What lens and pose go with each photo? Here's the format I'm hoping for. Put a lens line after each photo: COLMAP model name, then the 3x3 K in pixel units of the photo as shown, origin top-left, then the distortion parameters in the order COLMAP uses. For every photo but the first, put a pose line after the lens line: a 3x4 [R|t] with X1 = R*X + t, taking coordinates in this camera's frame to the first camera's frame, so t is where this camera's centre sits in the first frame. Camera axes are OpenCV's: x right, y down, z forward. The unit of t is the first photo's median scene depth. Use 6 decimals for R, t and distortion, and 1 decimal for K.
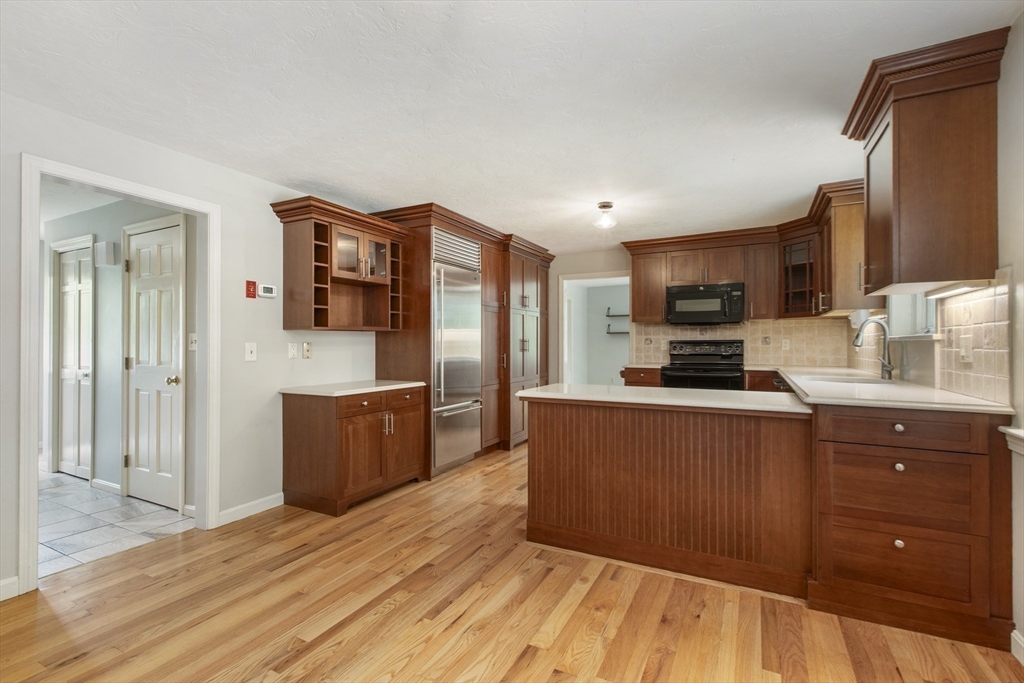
lens RADIAL K [[460.6, 0, 515.2], [0, 460.6, 340.7], [0, 0, 1]] dist [0.011588, -0.003419]
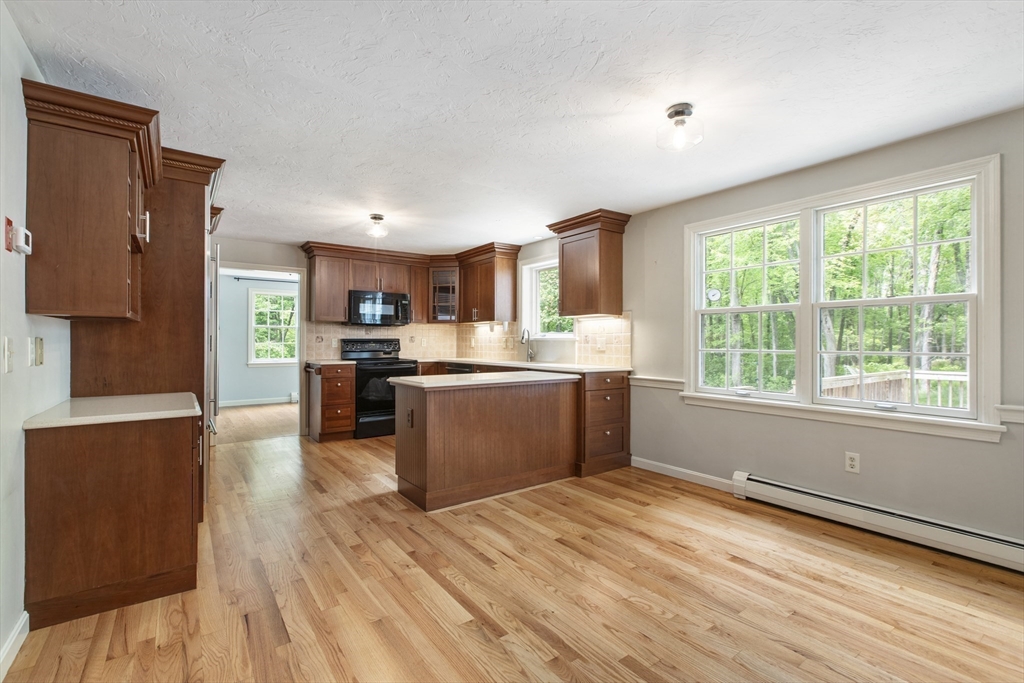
lens RADIAL K [[460.6, 0, 510.5], [0, 460.6, 343.3], [0, 0, 1]] dist [0.011588, -0.003419]
pose [[0.445742, 0.000027, 0.895161, -0.999026], [-0.008862, 0.999951, 0.004382, 0.004952], [-0.895117, -0.009887, 0.445721, 0.330406]]
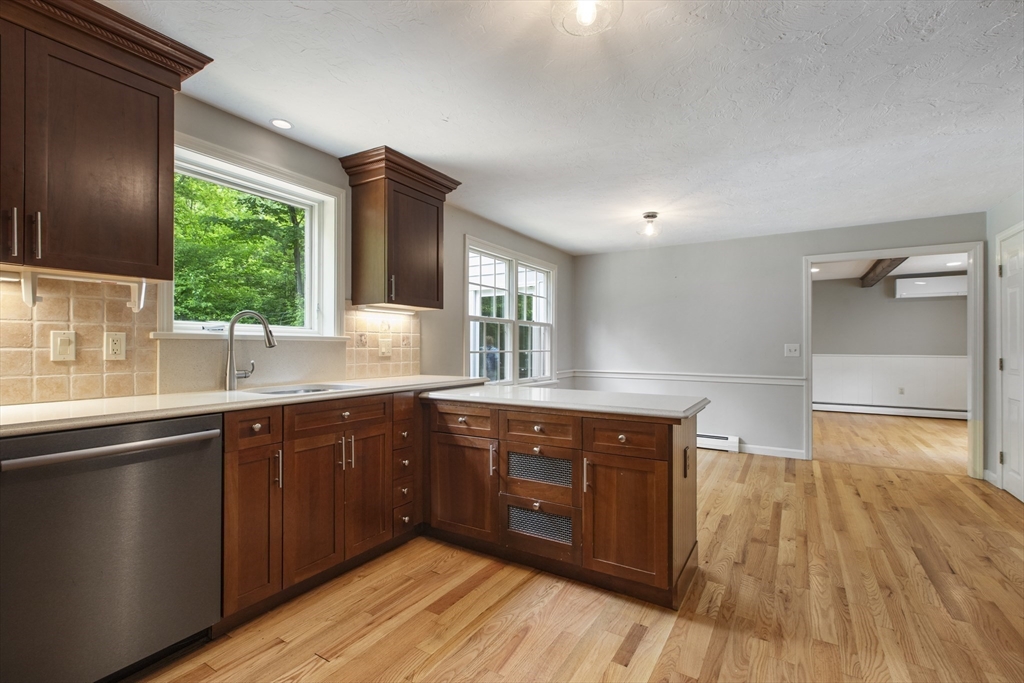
lens RADIAL K [[460.6, 0, 518.0], [0, 460.6, 344.0], [0, 0, 1]] dist [0.011588, -0.003419]
pose [[-0.998279, -0.000844, 0.058630, 0.350672], [-0.001584, 0.999920, -0.012580, 0.018860], [-0.058615, -0.012651, -0.998200, 2.099286]]
